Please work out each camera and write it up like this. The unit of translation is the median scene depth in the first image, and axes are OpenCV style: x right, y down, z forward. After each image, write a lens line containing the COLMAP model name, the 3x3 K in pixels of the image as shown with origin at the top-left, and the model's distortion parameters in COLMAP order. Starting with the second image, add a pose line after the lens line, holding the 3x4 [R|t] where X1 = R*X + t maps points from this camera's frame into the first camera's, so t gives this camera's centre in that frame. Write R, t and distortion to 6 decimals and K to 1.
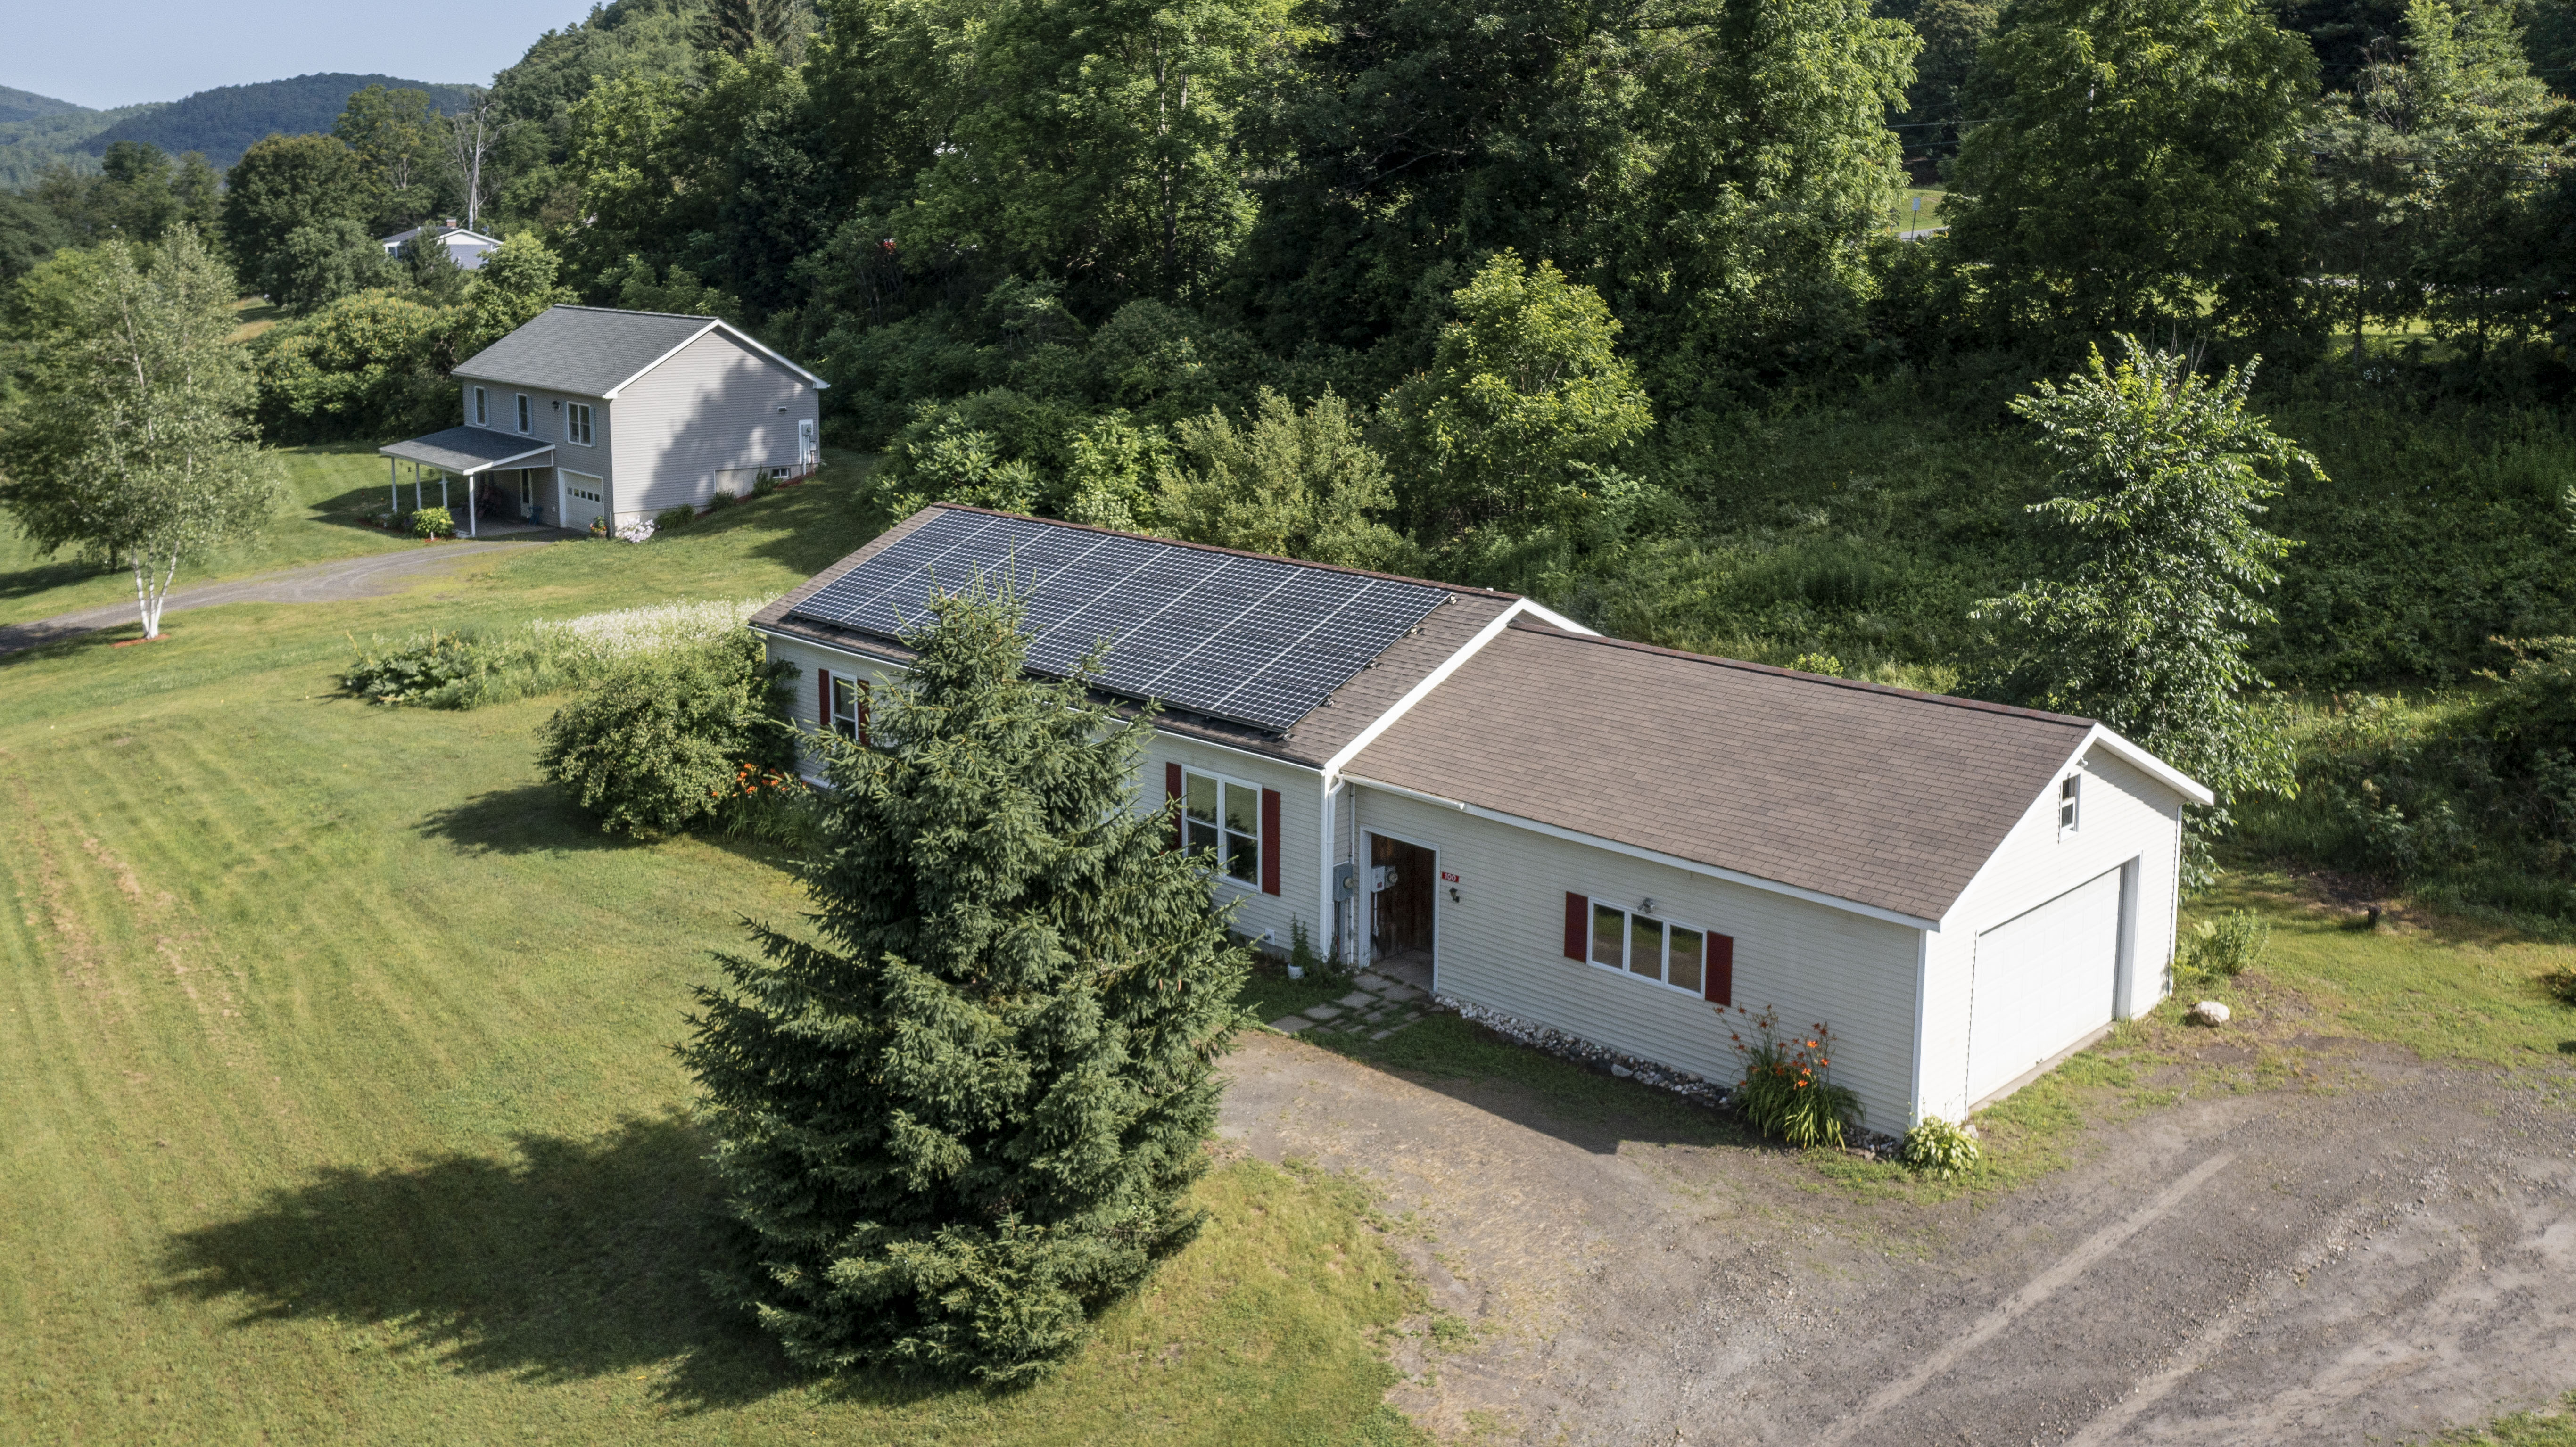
lens RADIAL K [[2099.7, 0, 1295.5], [0, 2099.7, 716.6], [0, 0, 1]] dist [0.002625, -0.026593]
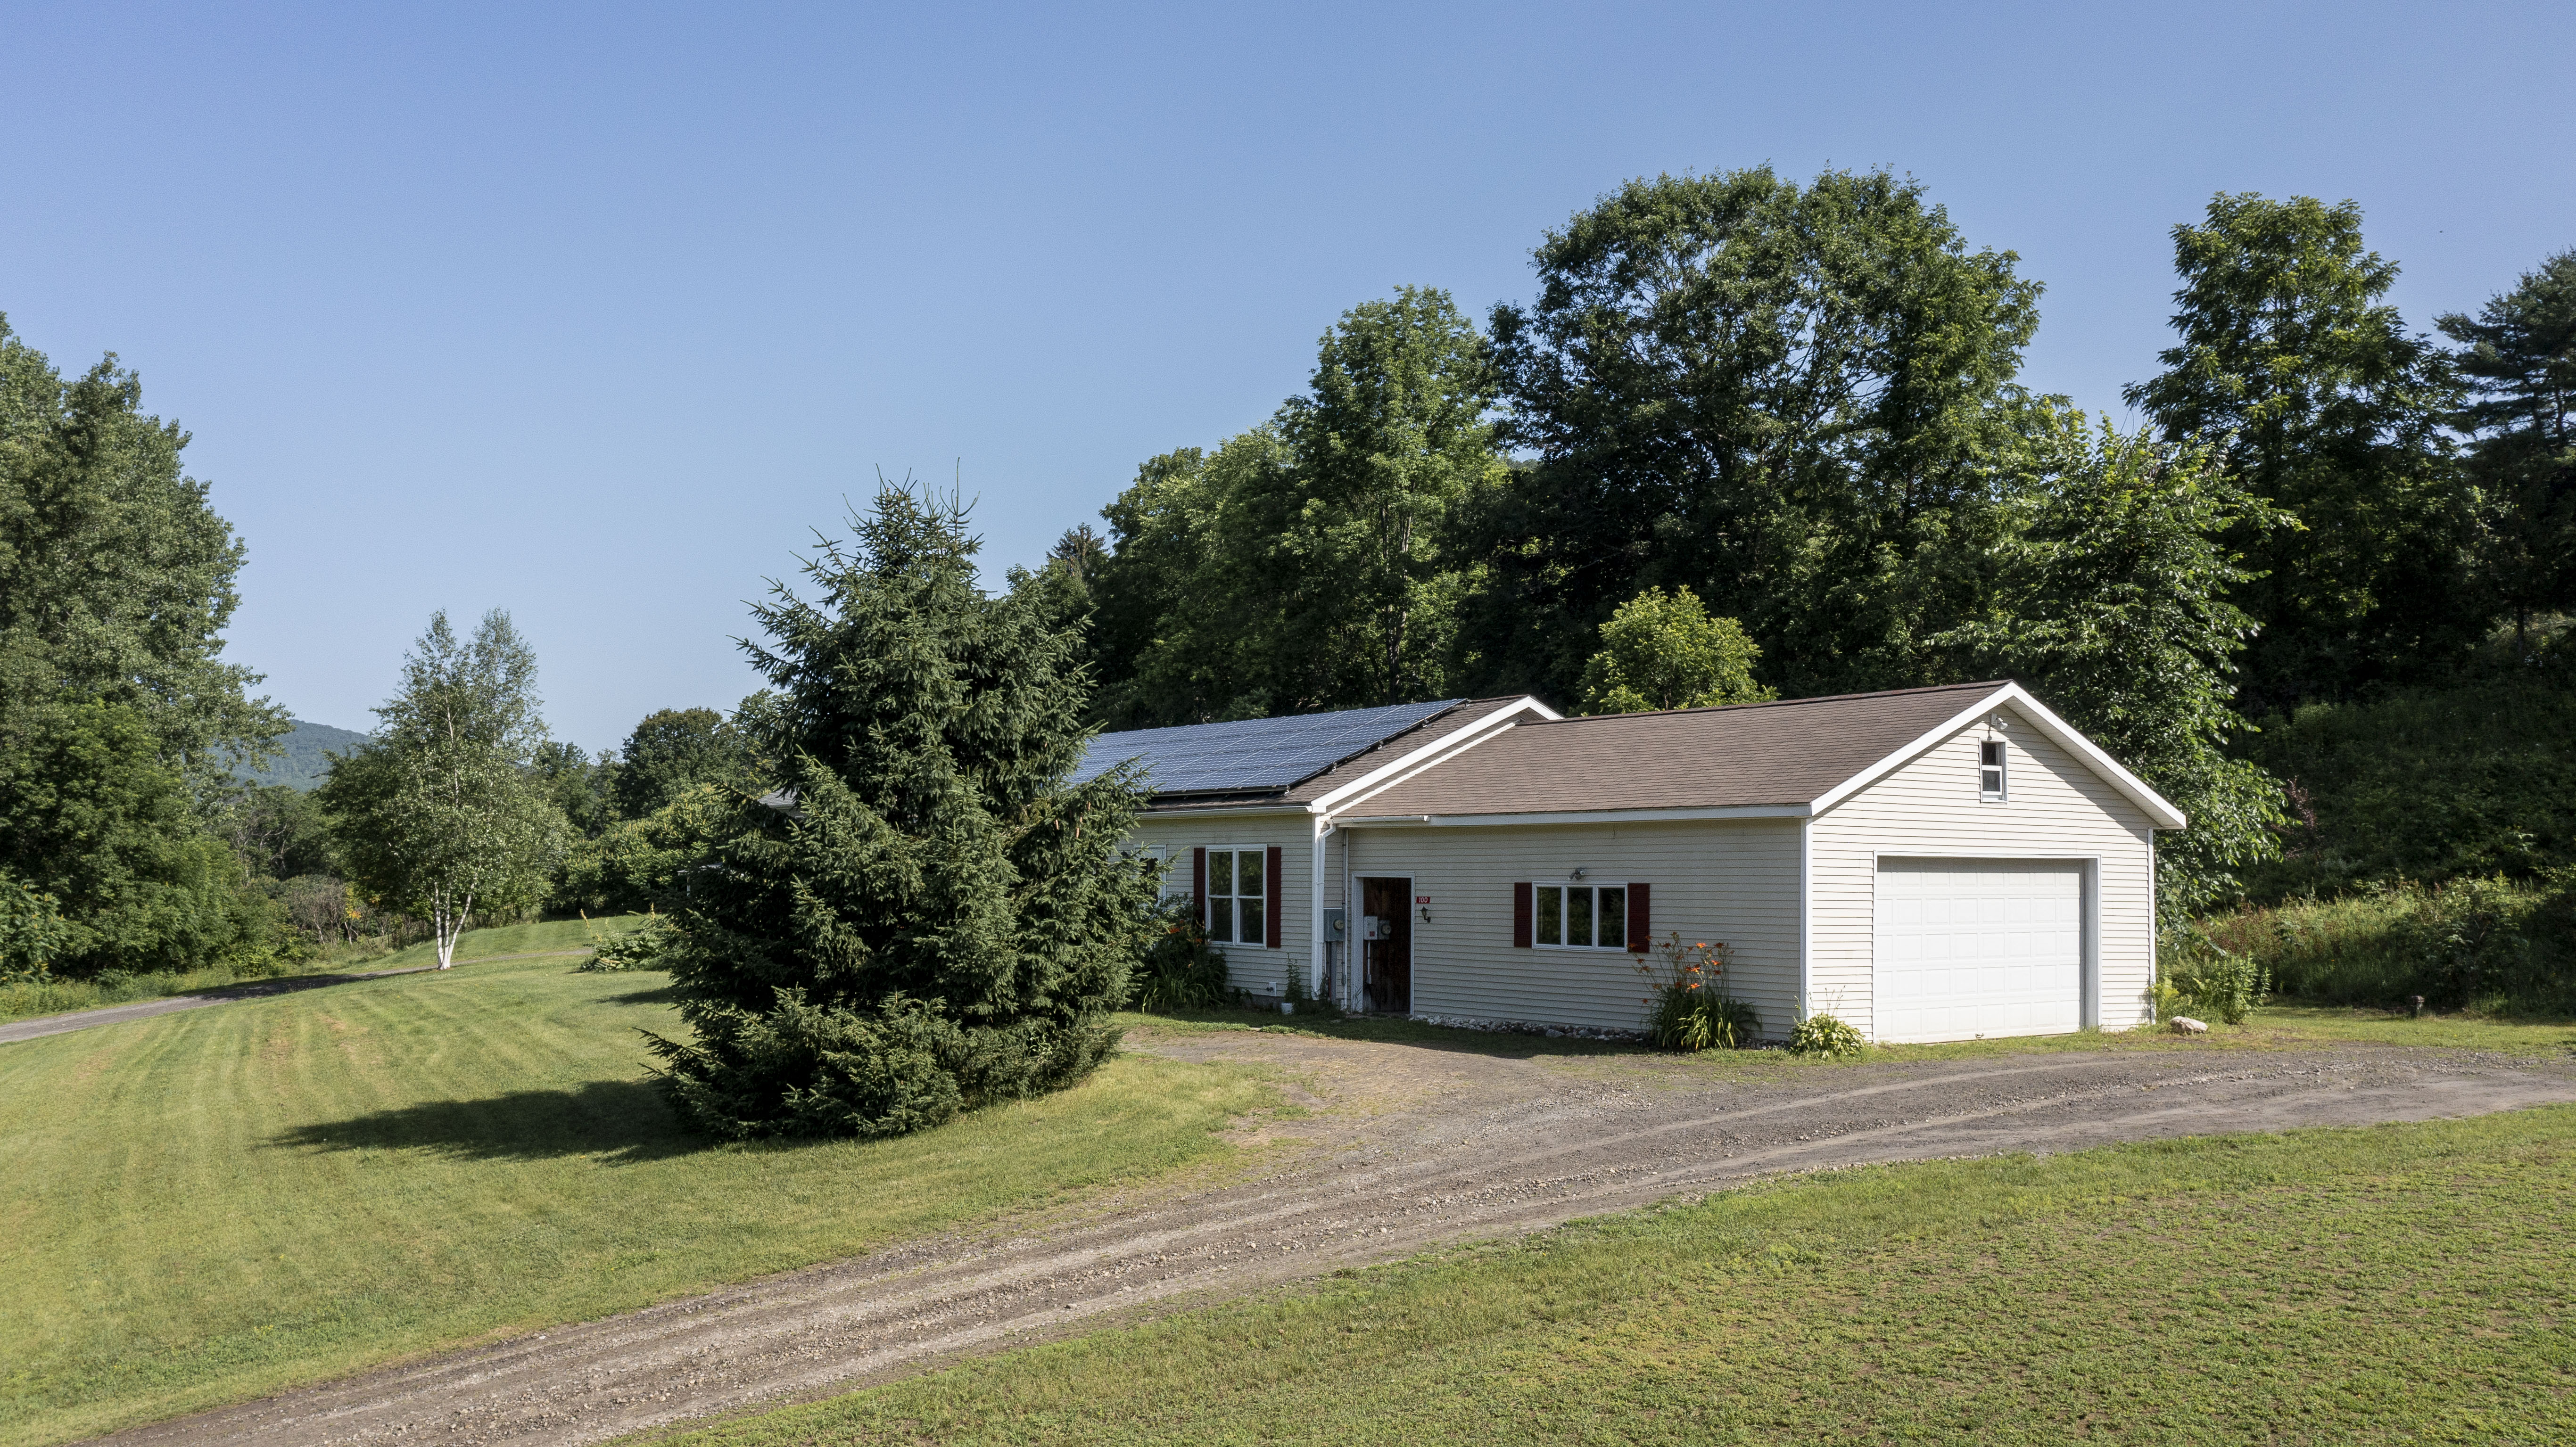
lens RADIAL K [[2099.7, 0, 1291.4], [0, 2099.7, 1006.9], [0, 0, 1]] dist [0.002625, -0.026593]
pose [[0.984965, 0.003883, -0.172710, 0.183529], [-0.034295, 0.984245, -0.173454, 0.302402], [0.169315, 0.176770, 0.969580, -0.025717]]
